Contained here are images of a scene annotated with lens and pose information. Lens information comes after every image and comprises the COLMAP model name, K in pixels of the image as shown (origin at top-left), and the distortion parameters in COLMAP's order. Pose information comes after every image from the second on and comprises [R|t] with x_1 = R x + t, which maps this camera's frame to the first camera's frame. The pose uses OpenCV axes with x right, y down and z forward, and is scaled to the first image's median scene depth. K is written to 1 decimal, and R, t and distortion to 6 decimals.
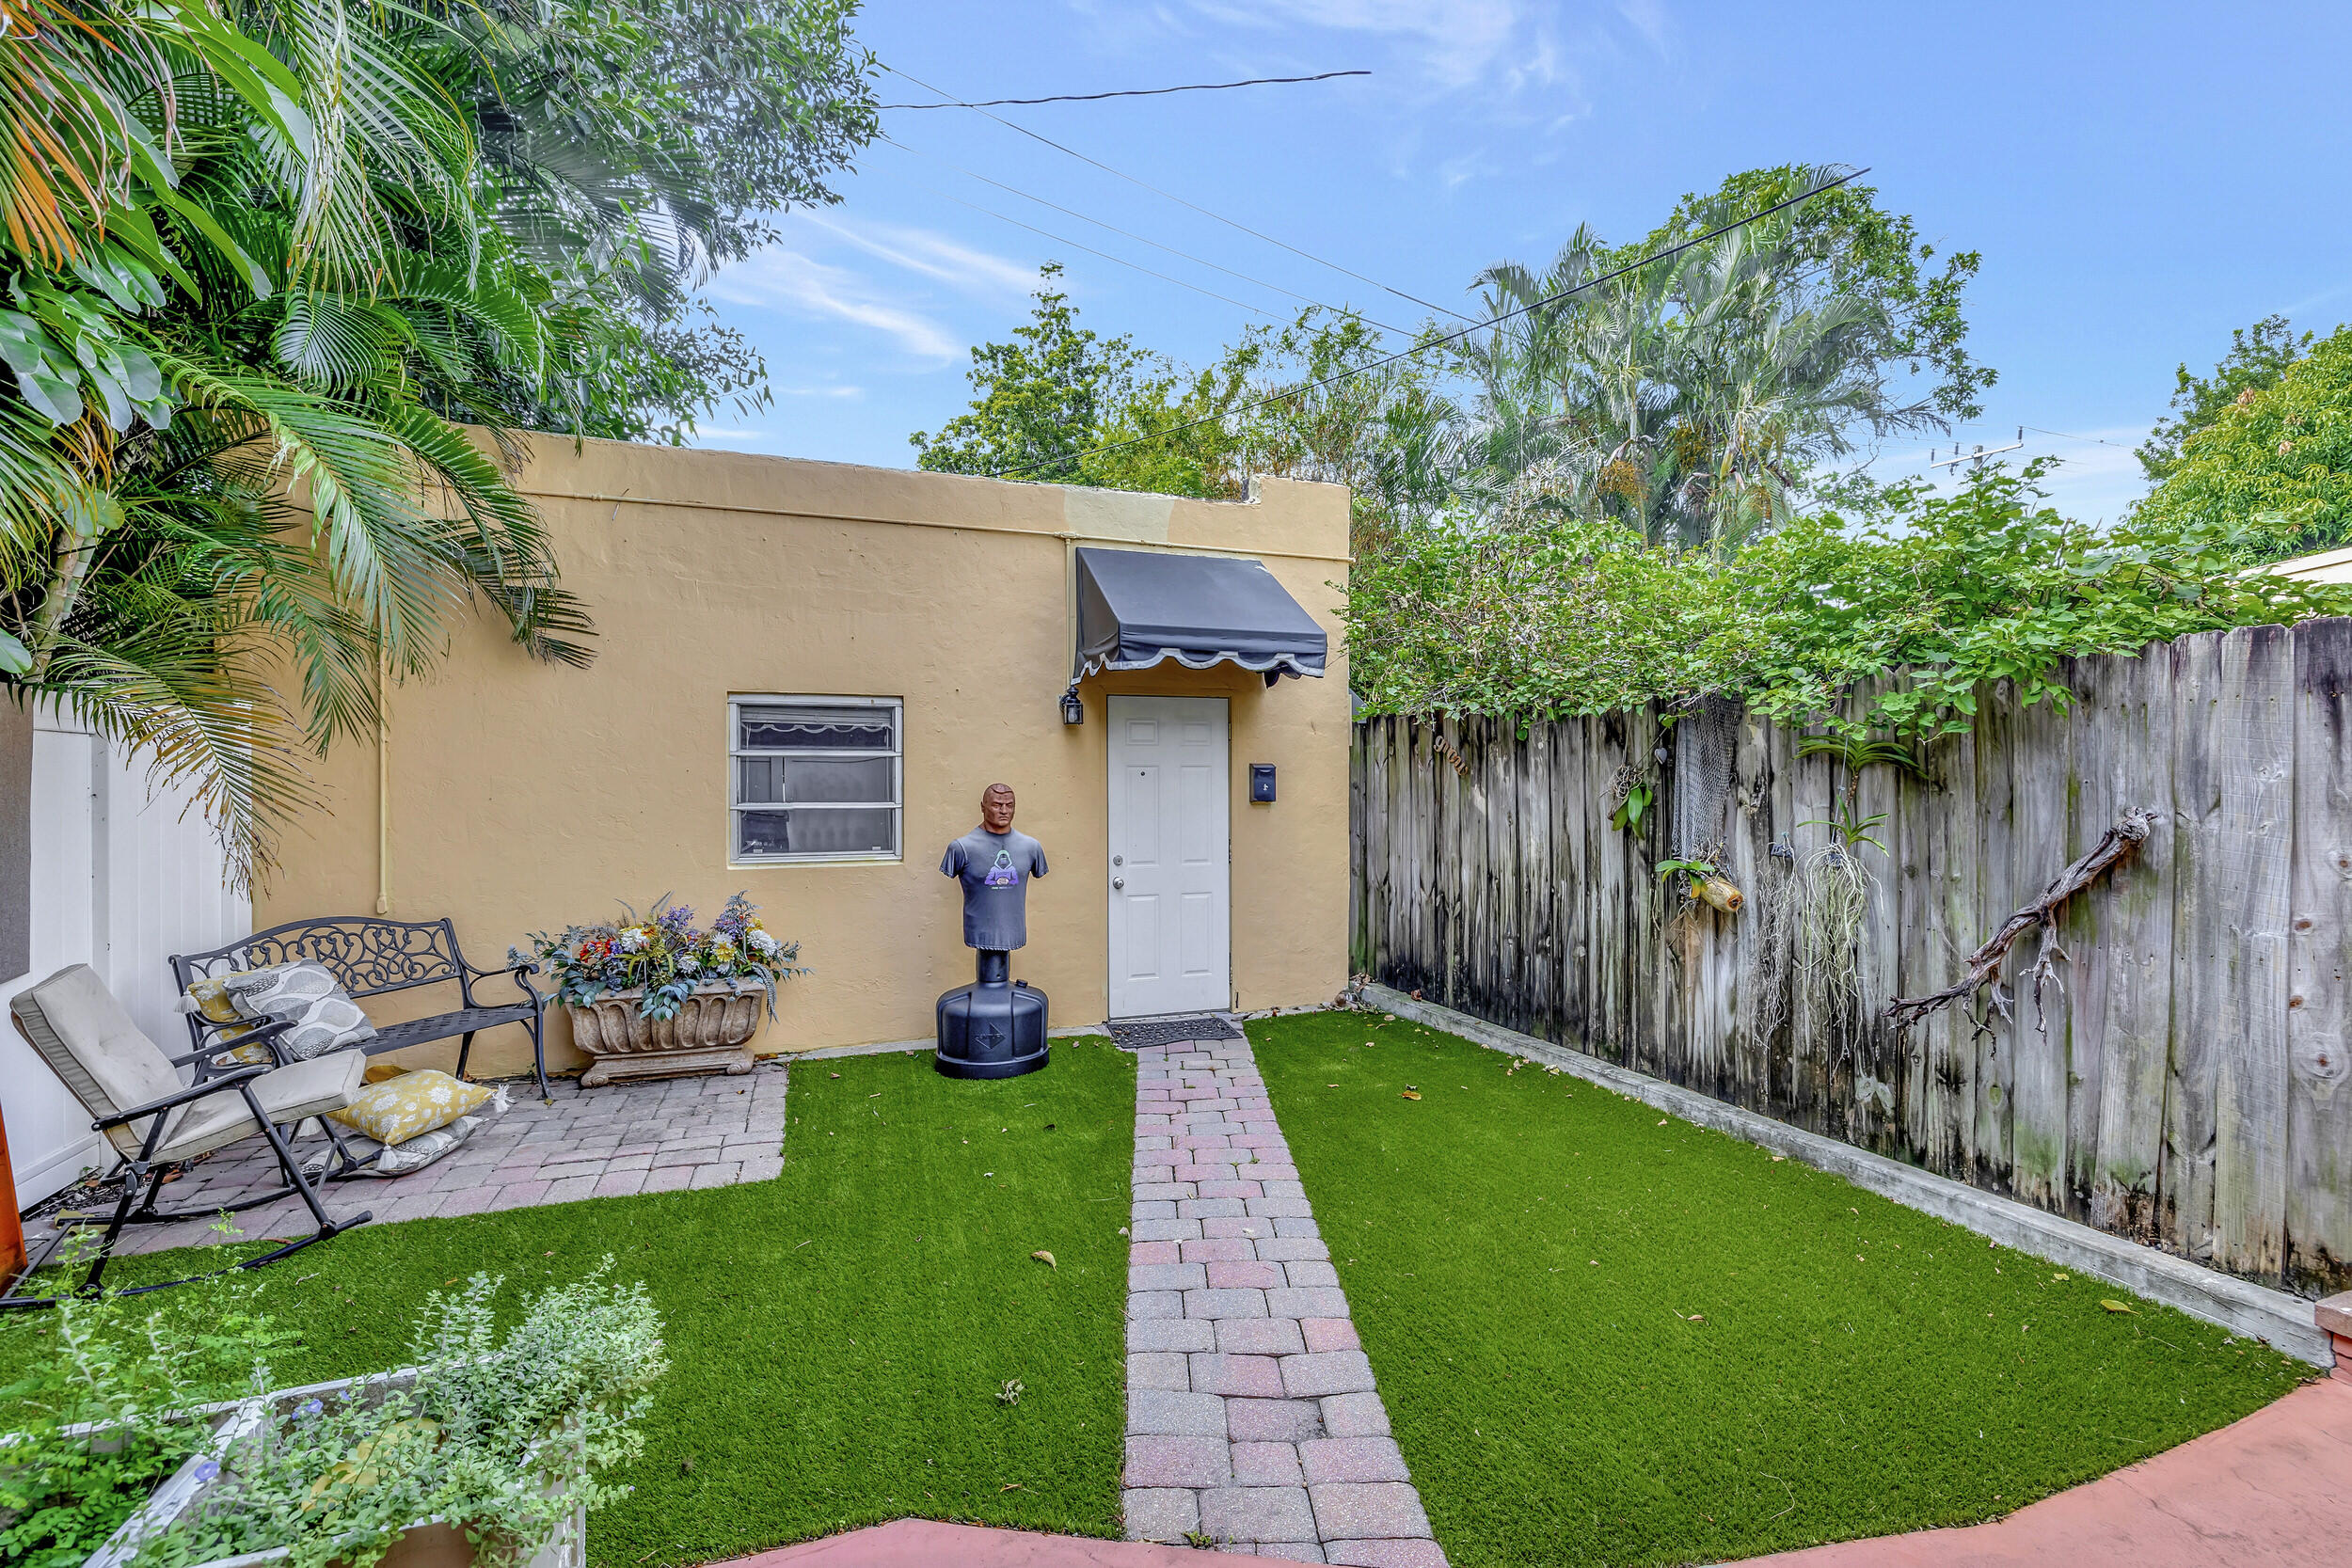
lens RADIAL K [[1009.9, 0, 1127.3], [0, 1009.9, 766.8], [0, 0, 1]] dist [0.005145, -0.000507]
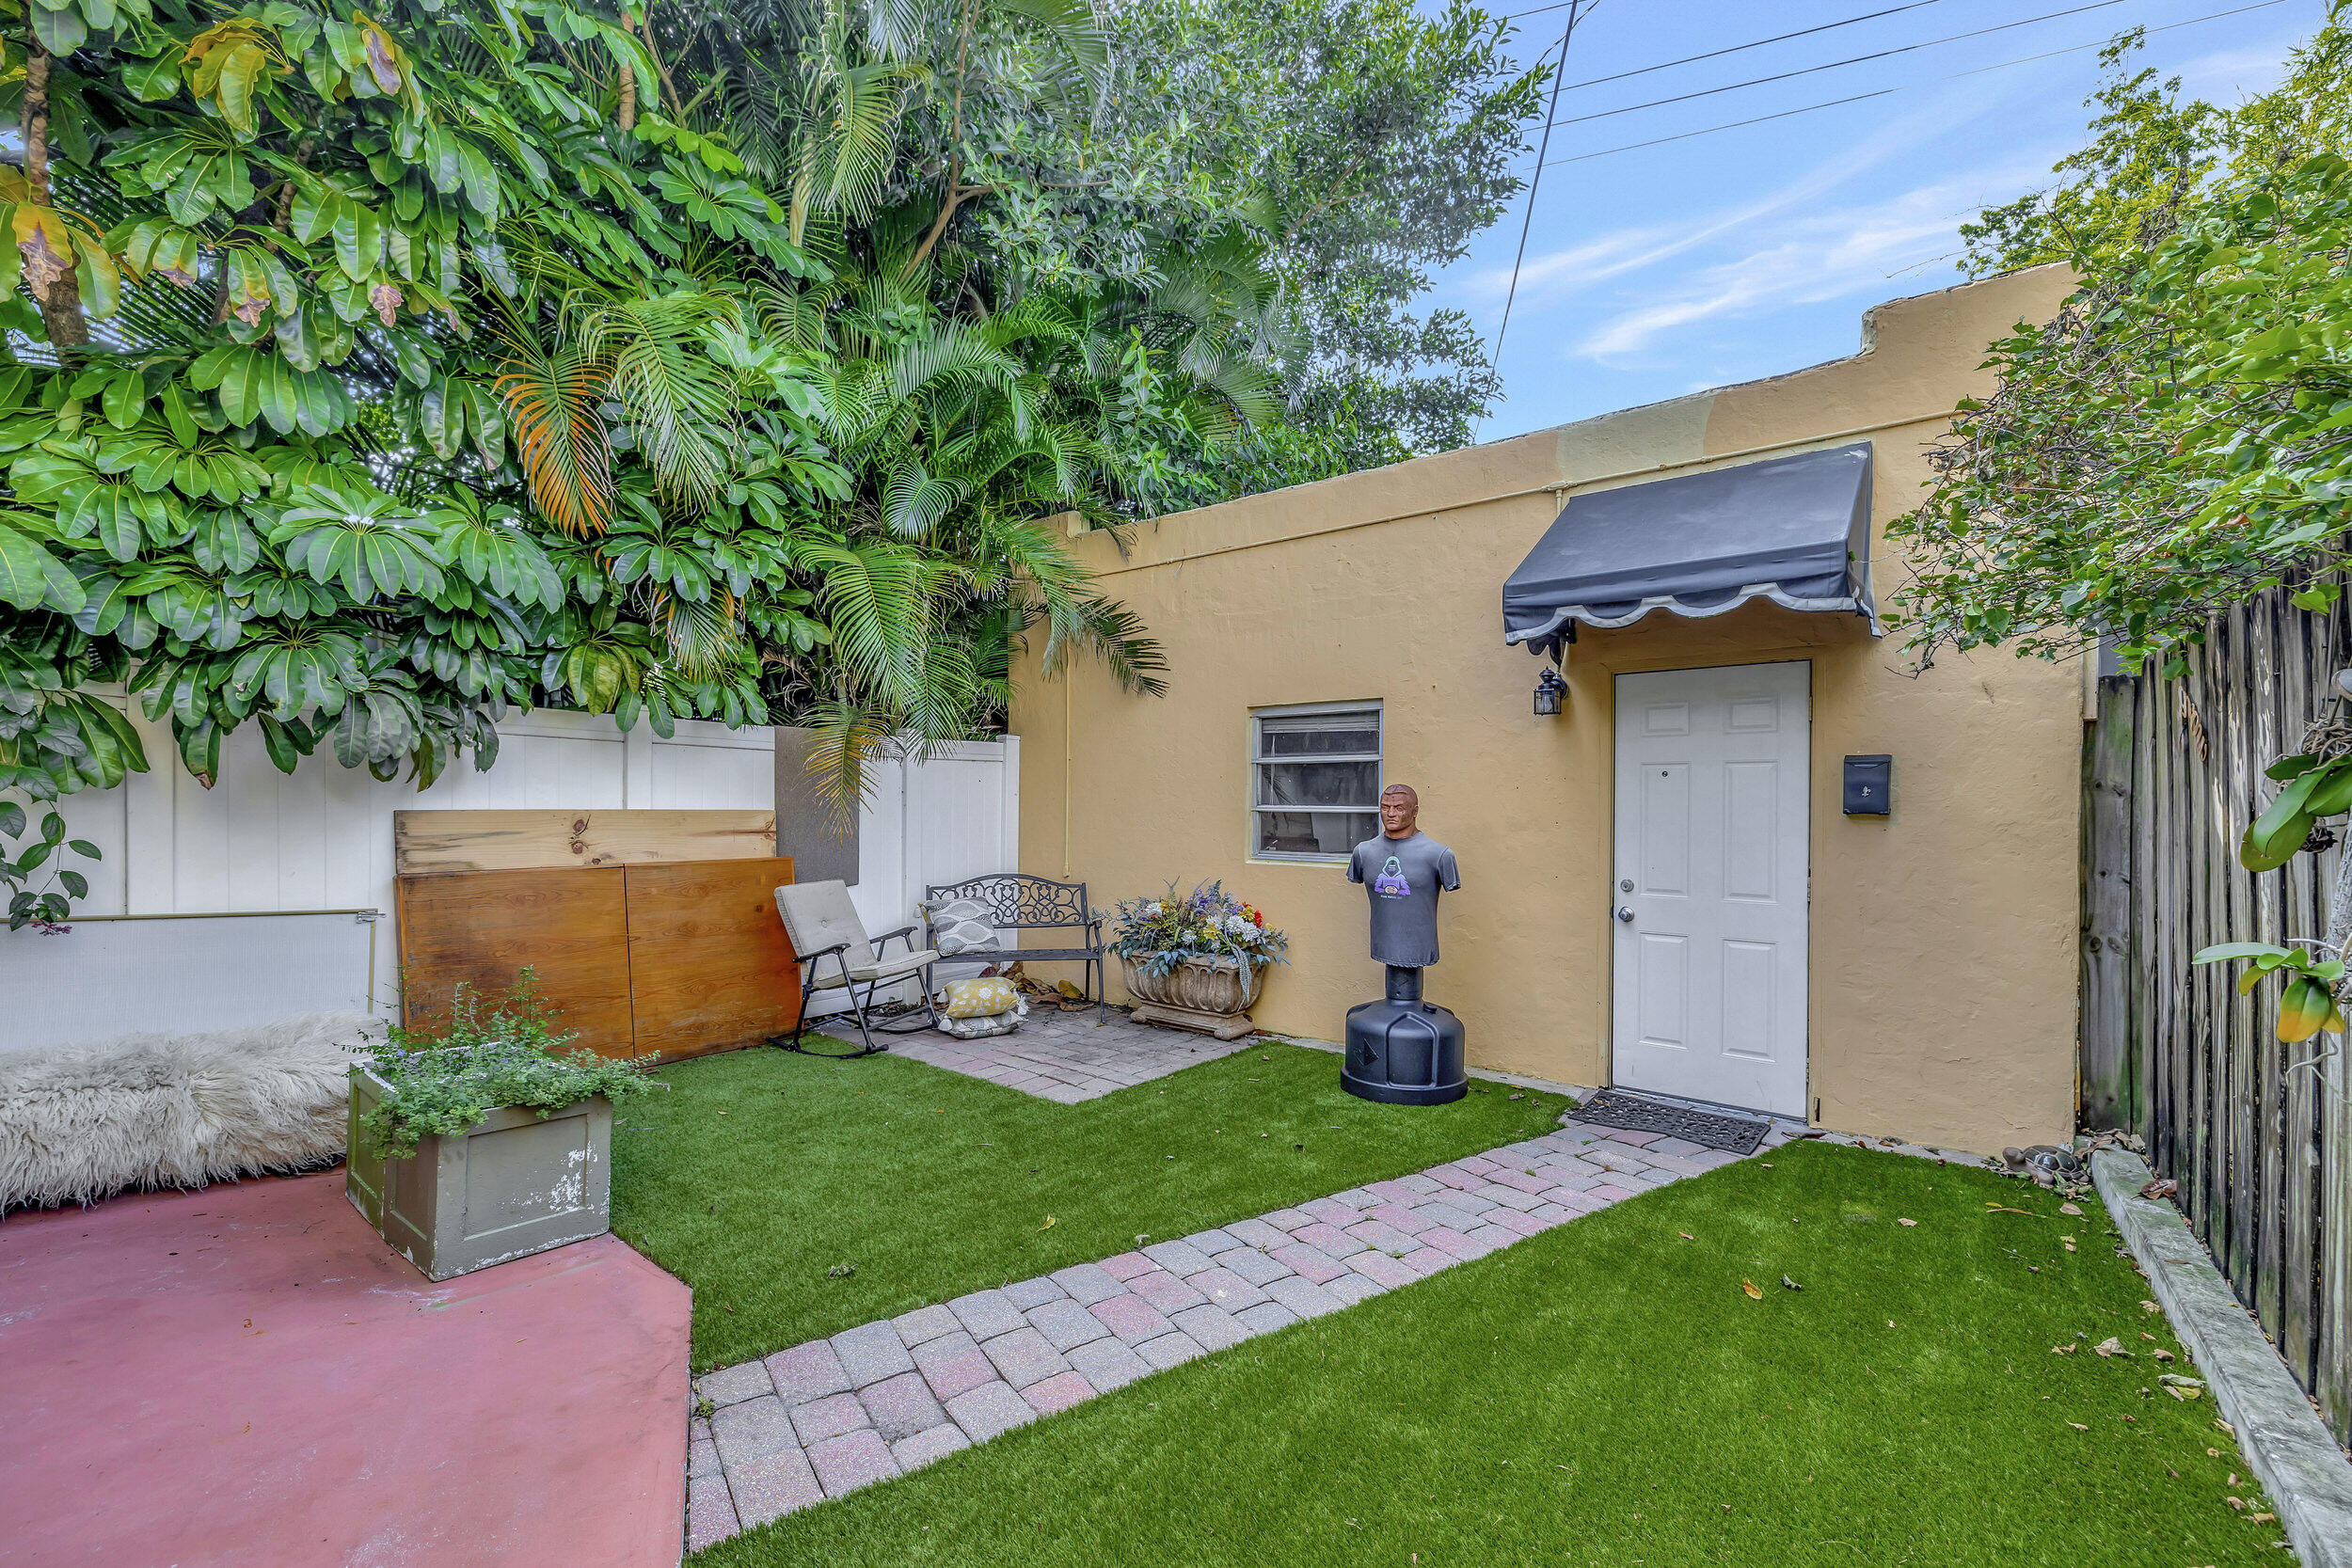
lens RADIAL K [[1009.9, 0, 1198.0], [0, 1009.9, 802.9], [0, 0, 1]] dist [0.005145, -0.000507]
pose [[0.532944, 0.003904, -0.846141, 0.549522], [0.000428, 0.999988, 0.004883, 0.028859], [0.846150, -0.002965, 0.532936, 0.353173]]
